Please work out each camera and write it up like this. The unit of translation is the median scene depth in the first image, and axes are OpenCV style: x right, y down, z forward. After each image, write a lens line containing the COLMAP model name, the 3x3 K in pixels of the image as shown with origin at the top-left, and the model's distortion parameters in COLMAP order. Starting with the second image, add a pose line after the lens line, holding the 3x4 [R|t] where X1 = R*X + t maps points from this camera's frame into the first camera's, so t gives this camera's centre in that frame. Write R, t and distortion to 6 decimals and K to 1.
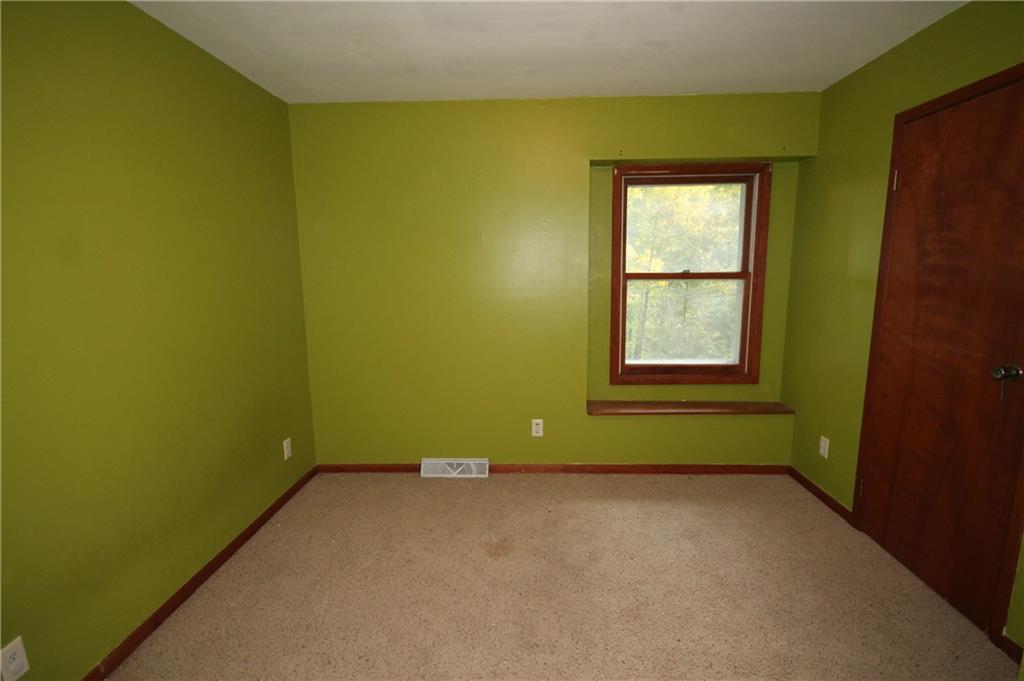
lens RADIAL K [[490.6, 0, 511.8], [0, 490.6, 344.2], [0, 0, 1]] dist [0.004919, -0.001602]
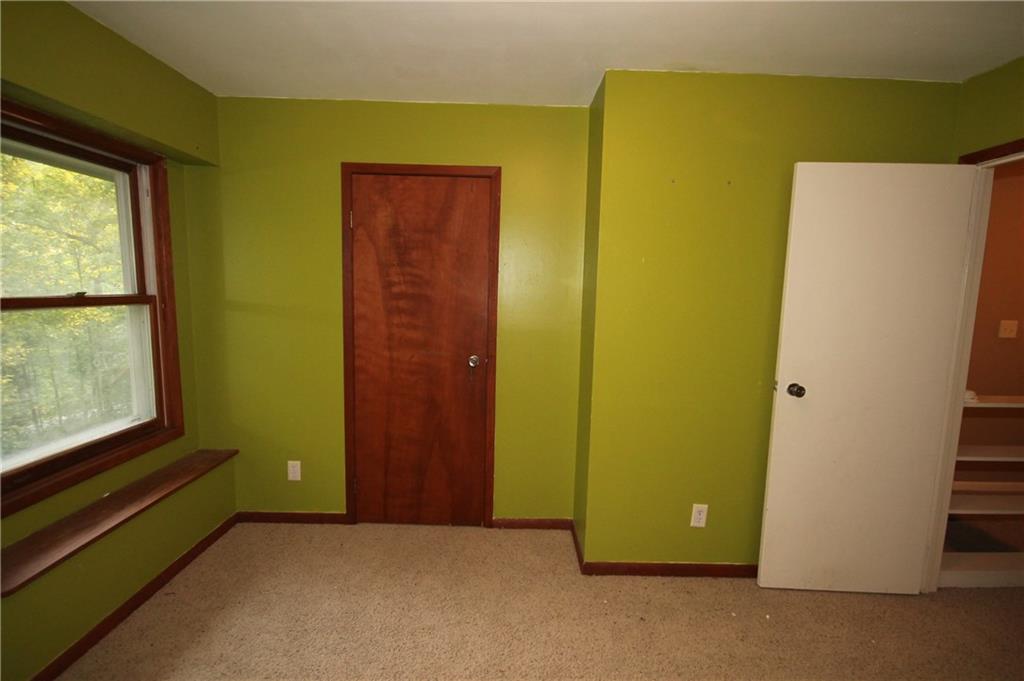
lens RADIAL K [[490.6, 0, 511.9], [0, 490.6, 344.7], [0, 0, 1]] dist [0.004919, -0.001602]
pose [[-0.053581, -0.104422, 0.993089, -0.436372], [0.129668, 0.985369, 0.110606, -0.118711], [-0.990109, 0.134698, -0.039257, 0.707903]]
